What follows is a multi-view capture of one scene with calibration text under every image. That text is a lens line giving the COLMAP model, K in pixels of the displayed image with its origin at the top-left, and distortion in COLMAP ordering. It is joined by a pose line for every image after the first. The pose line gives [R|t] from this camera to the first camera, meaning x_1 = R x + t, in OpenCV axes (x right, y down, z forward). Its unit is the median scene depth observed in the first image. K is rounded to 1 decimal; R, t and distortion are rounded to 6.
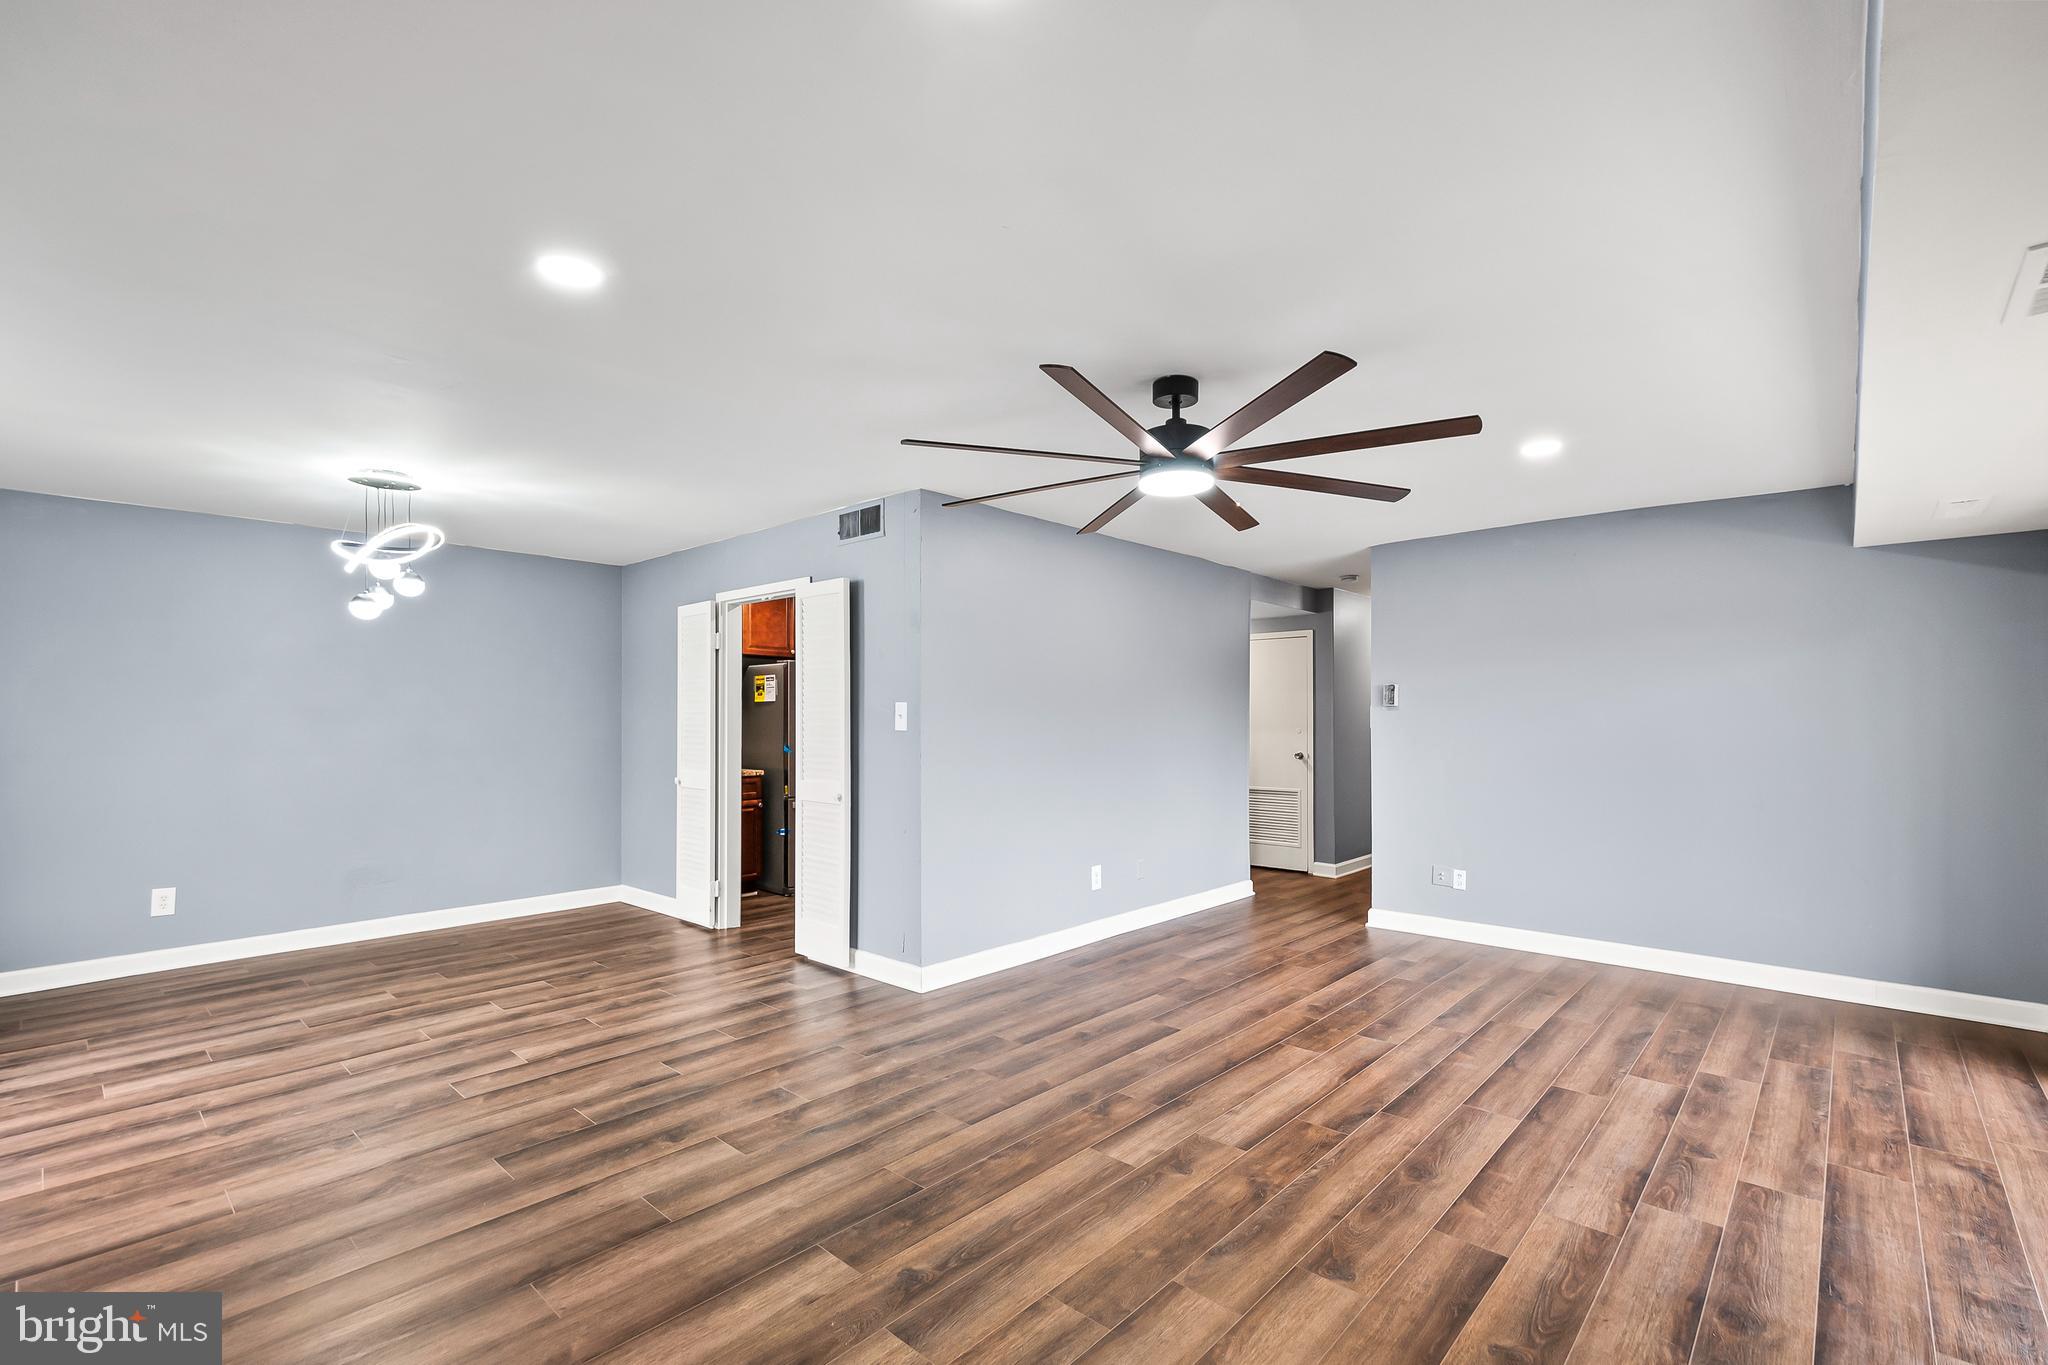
lens RADIAL K [[896.1, 0, 1037.7], [0, 896.1, 711.1], [0, 0, 1]] dist [0.011165, -0.001039]
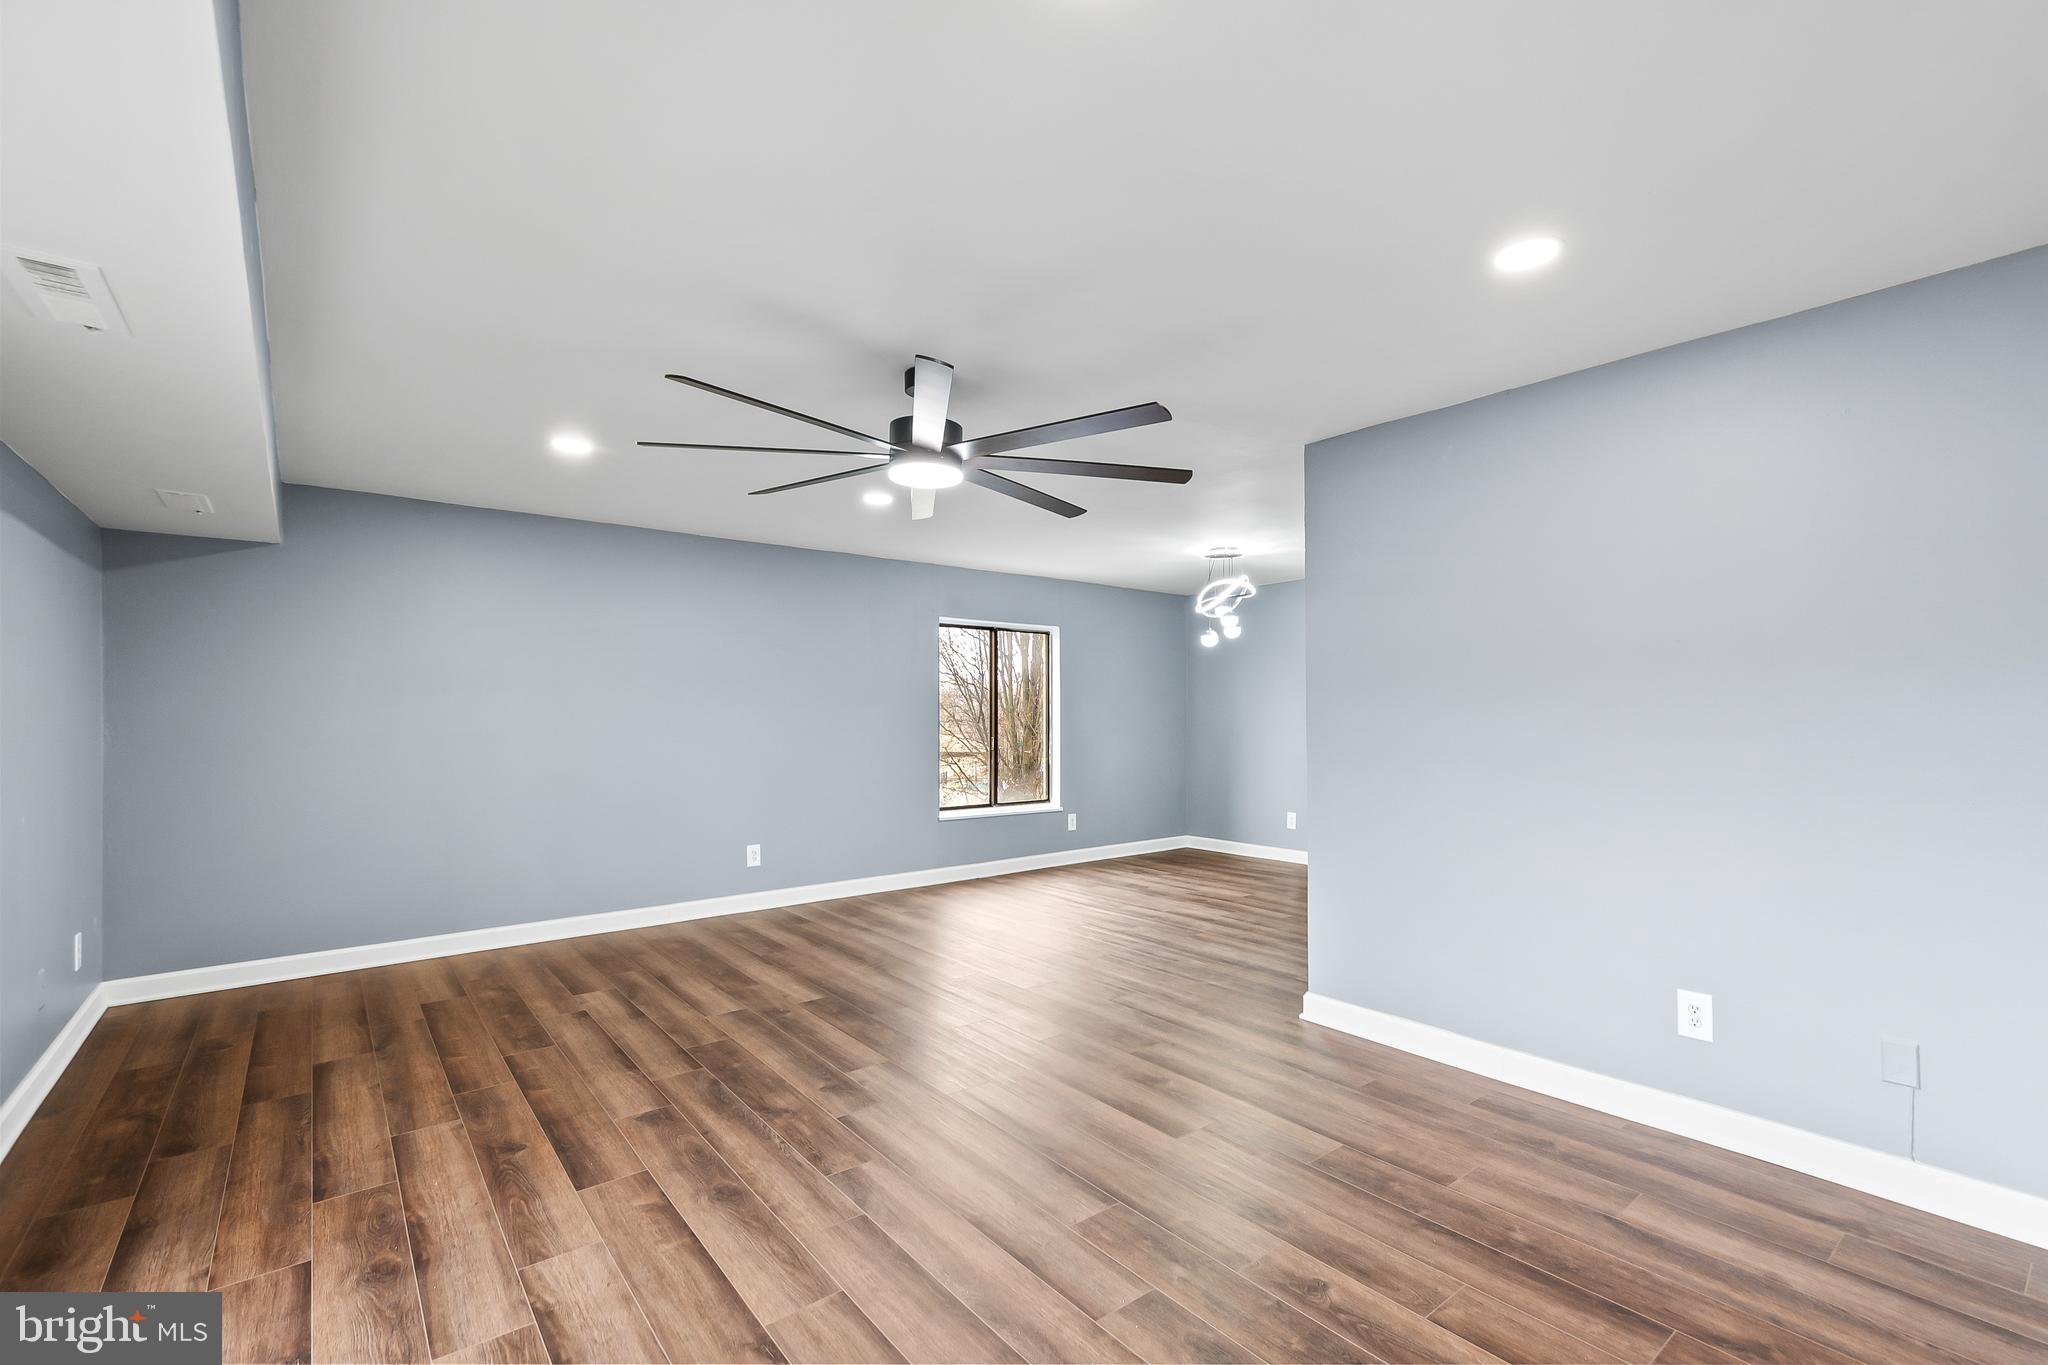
lens RADIAL K [[899.7, 0, 1041.9], [0, 899.7, 710.3], [0, 0, 1]] dist [0.009867, -0.001004]
pose [[-0.151793, -0.000920, -0.988412, 0.820475], [0.012593, 0.999917, -0.002864, 0.012196], [0.988332, -0.012882, -0.151769, 0.929971]]
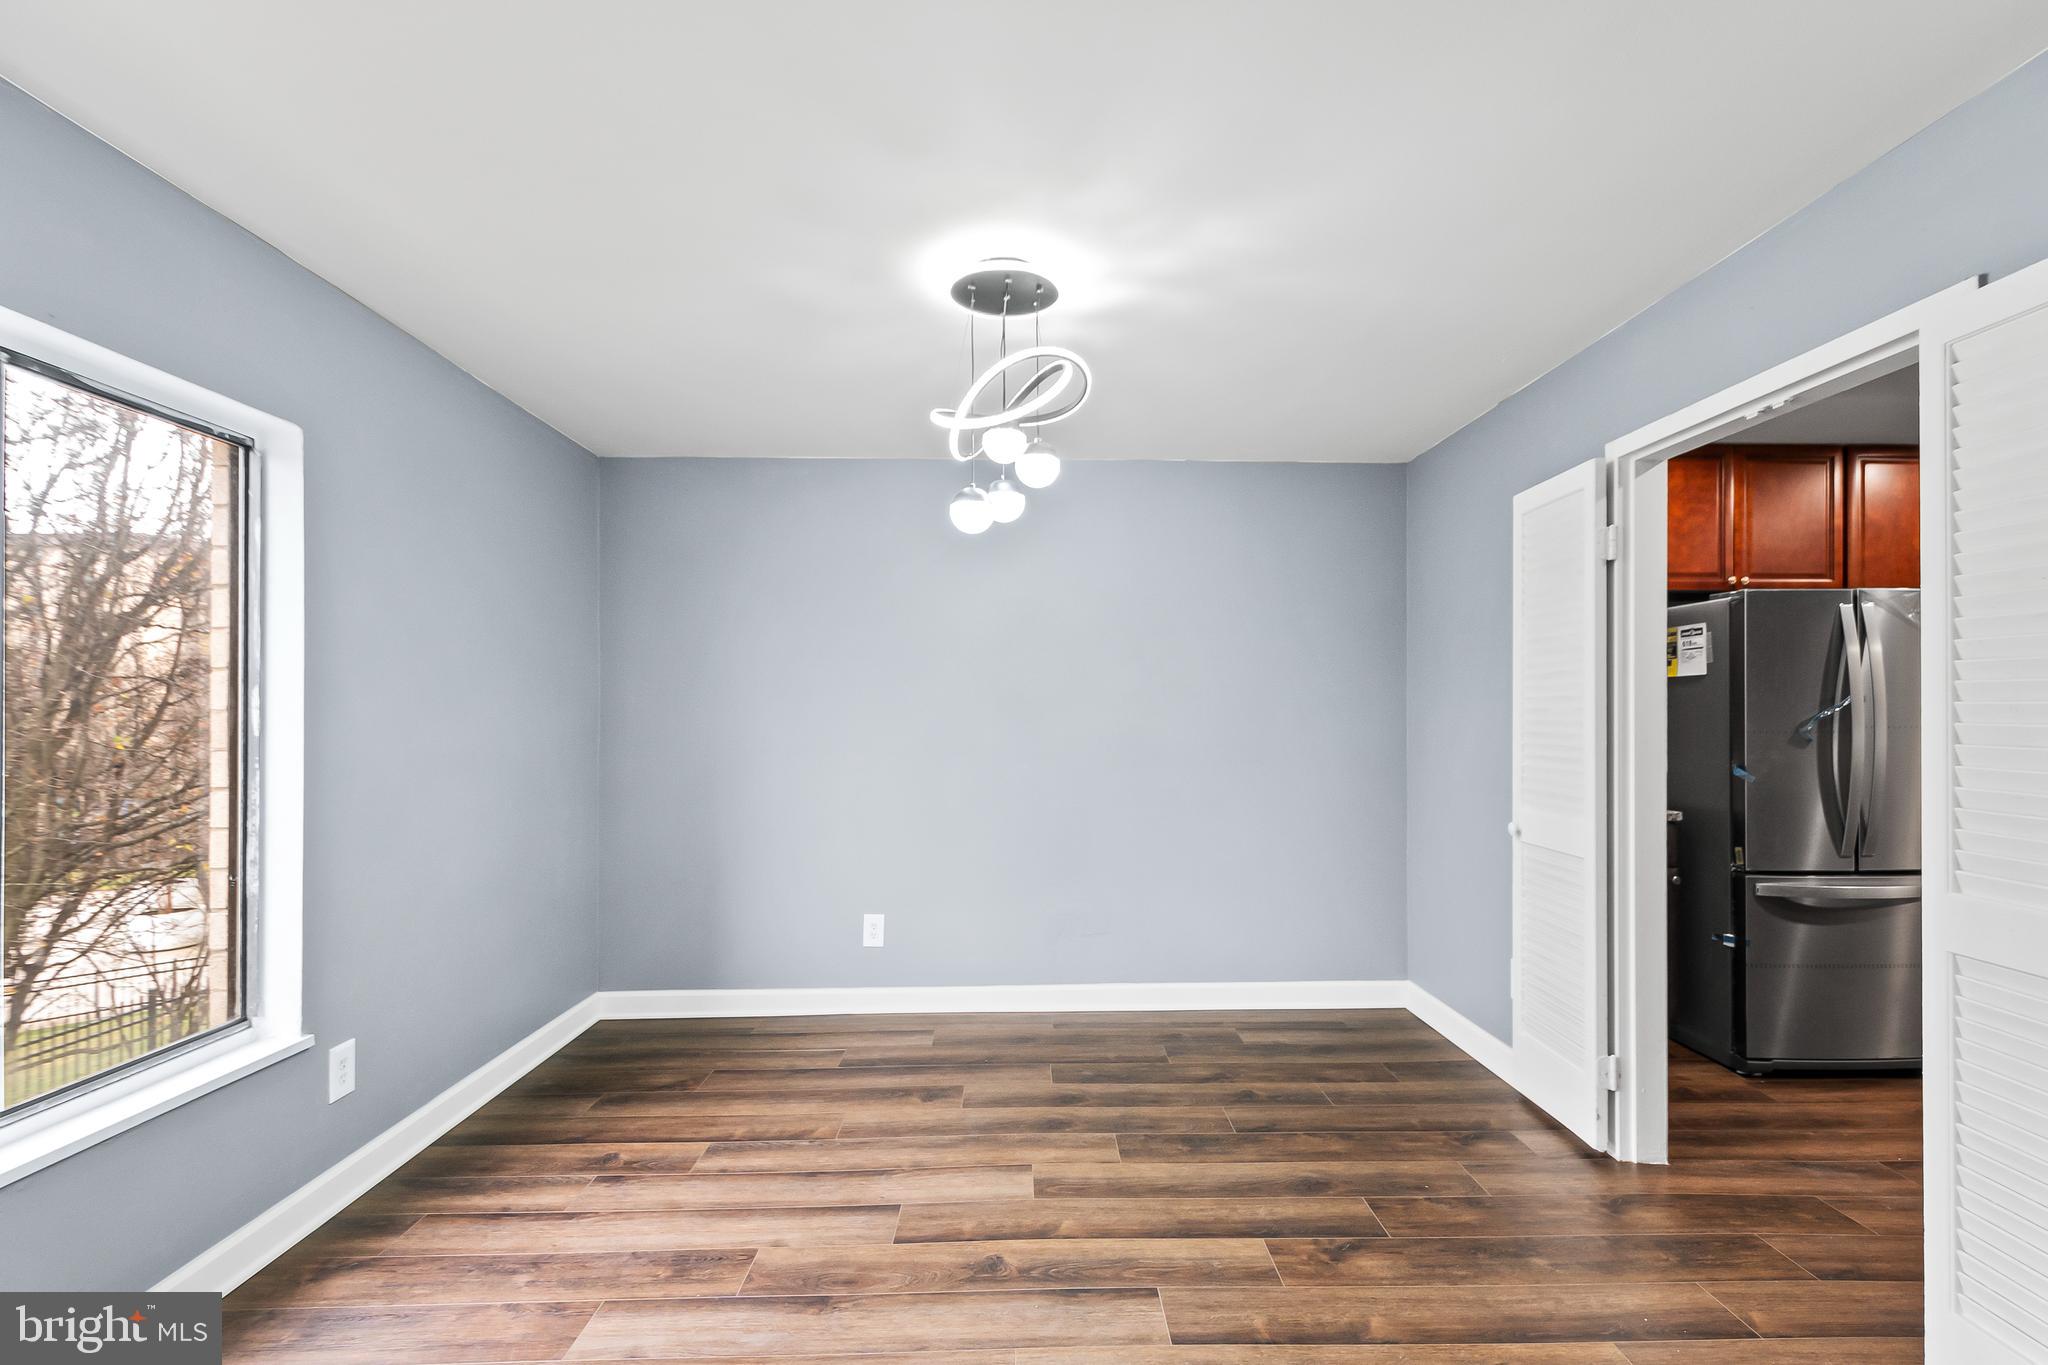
lens RADIAL K [[893.0, 0, 1045.2], [0, 893.0, 713.7], [0, 0, 1]] dist [0.009010, -0.000513]
pose [[0.691255, -0.000074, -0.722611, -0.305206], [0.005567, 0.999971, 0.005223, 0.009717], [0.722589, -0.007633, 0.691236, 0.633621]]
